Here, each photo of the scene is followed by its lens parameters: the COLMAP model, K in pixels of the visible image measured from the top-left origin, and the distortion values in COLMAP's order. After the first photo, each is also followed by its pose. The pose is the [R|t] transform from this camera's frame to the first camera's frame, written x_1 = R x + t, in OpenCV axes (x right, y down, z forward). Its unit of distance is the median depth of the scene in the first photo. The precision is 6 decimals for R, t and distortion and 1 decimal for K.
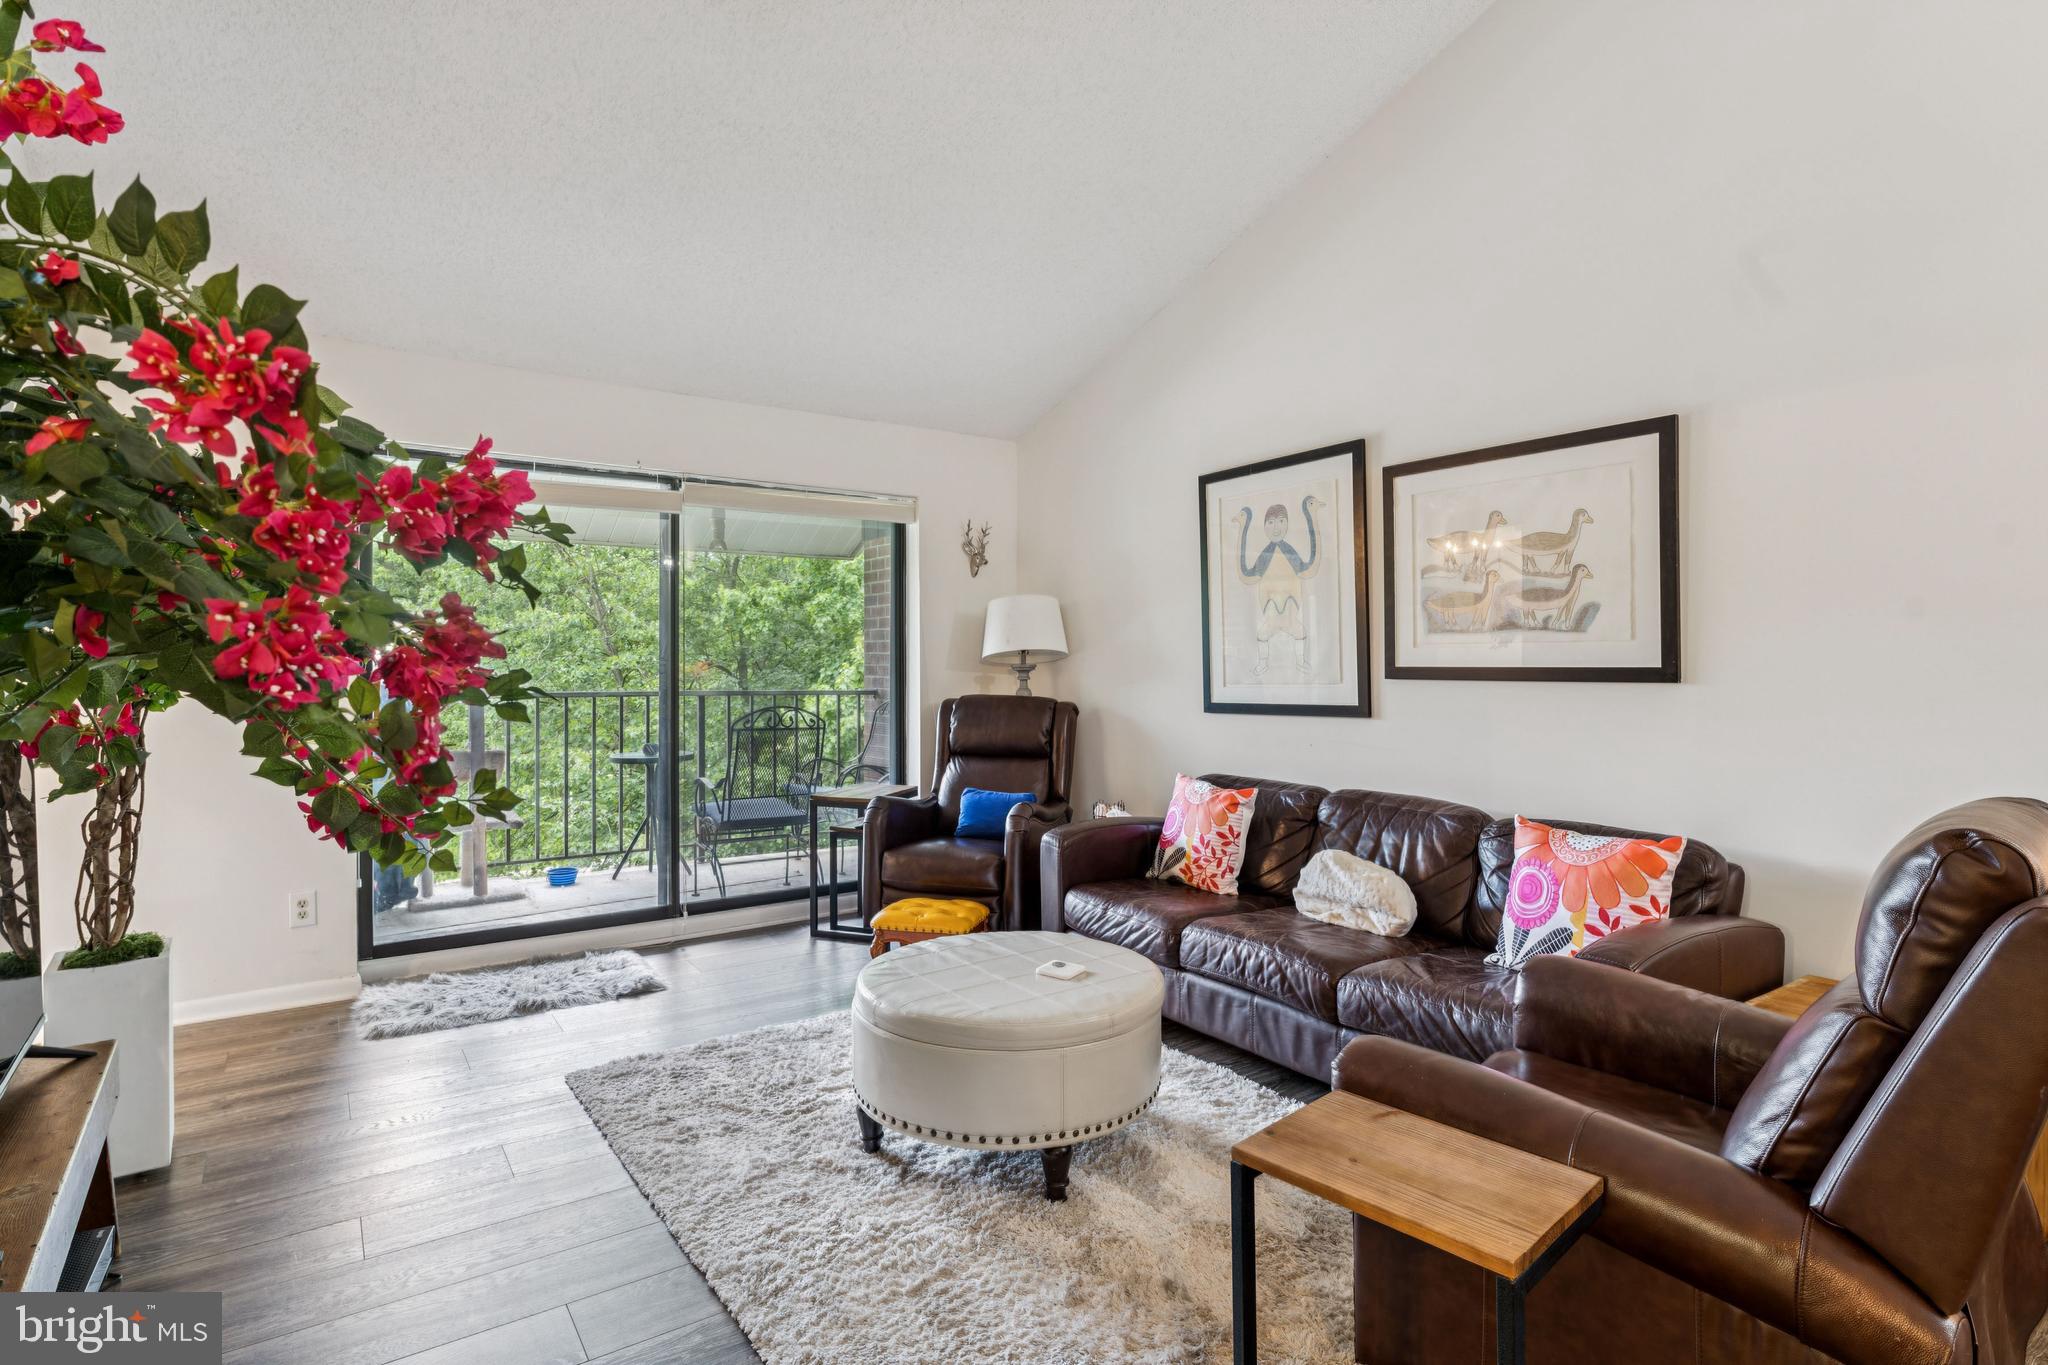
lens RADIAL K [[1032.1, 0, 1011.1], [0, 1032.1, 666.7], [0, 0, 1]] dist [-0.002689, 0.000949]
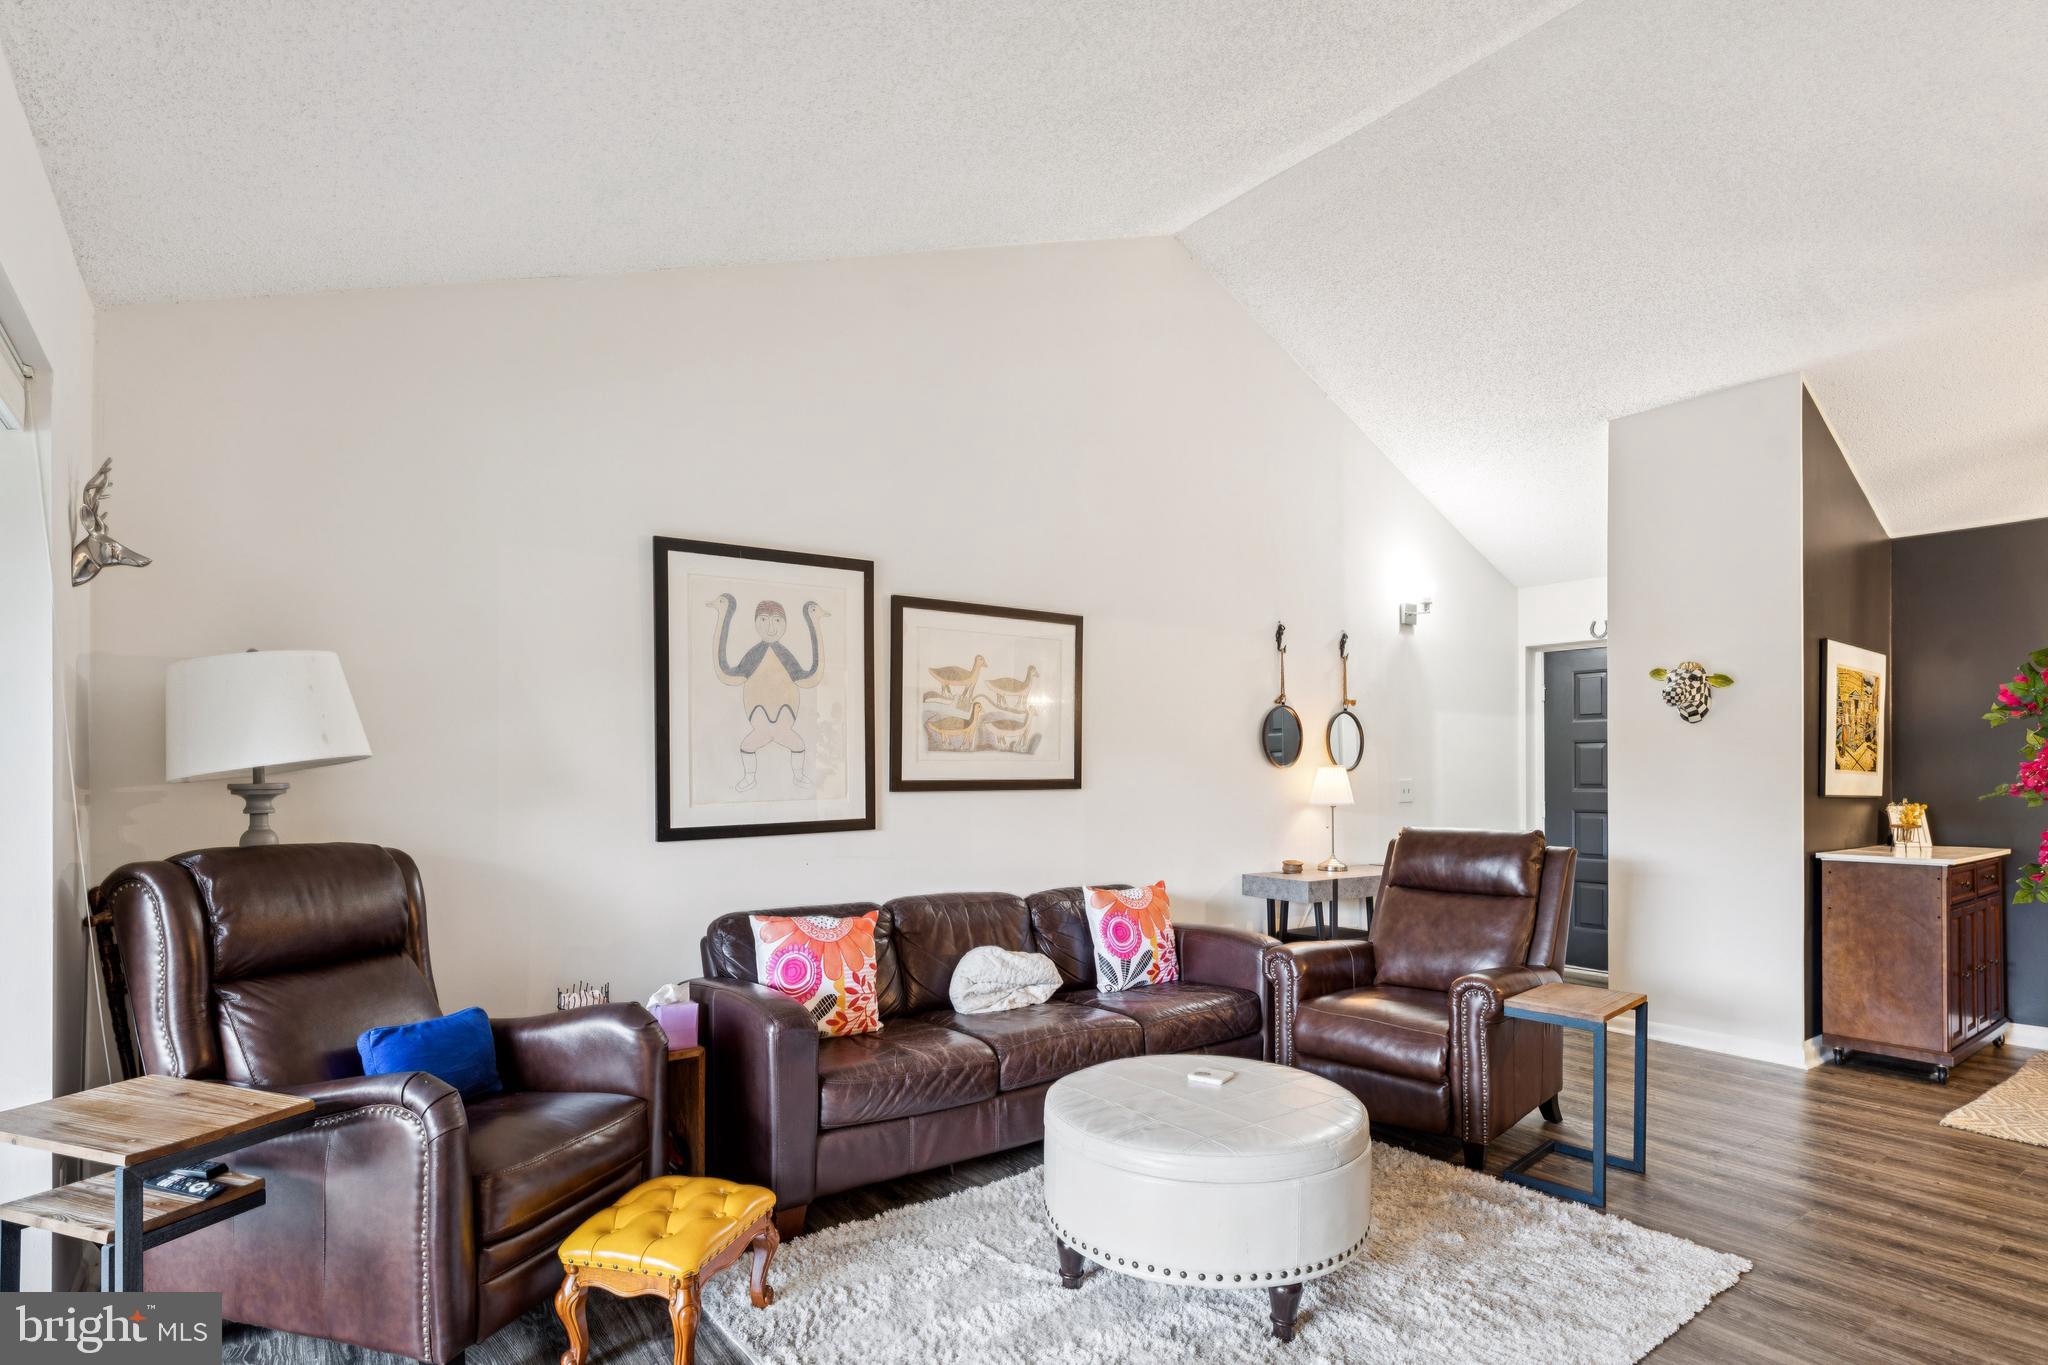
lens RADIAL K [[1032.1, 0, 983.8], [0, 1032.1, 782.6], [0, 0, 1]] dist [-0.002689, 0.000949]
pose [[-0.010960, -0.015057, 0.999827, -0.725971], [0.002394, 0.999883, 0.015084, -0.013989], [-0.999937, 0.002559, -0.010923, 0.928994]]
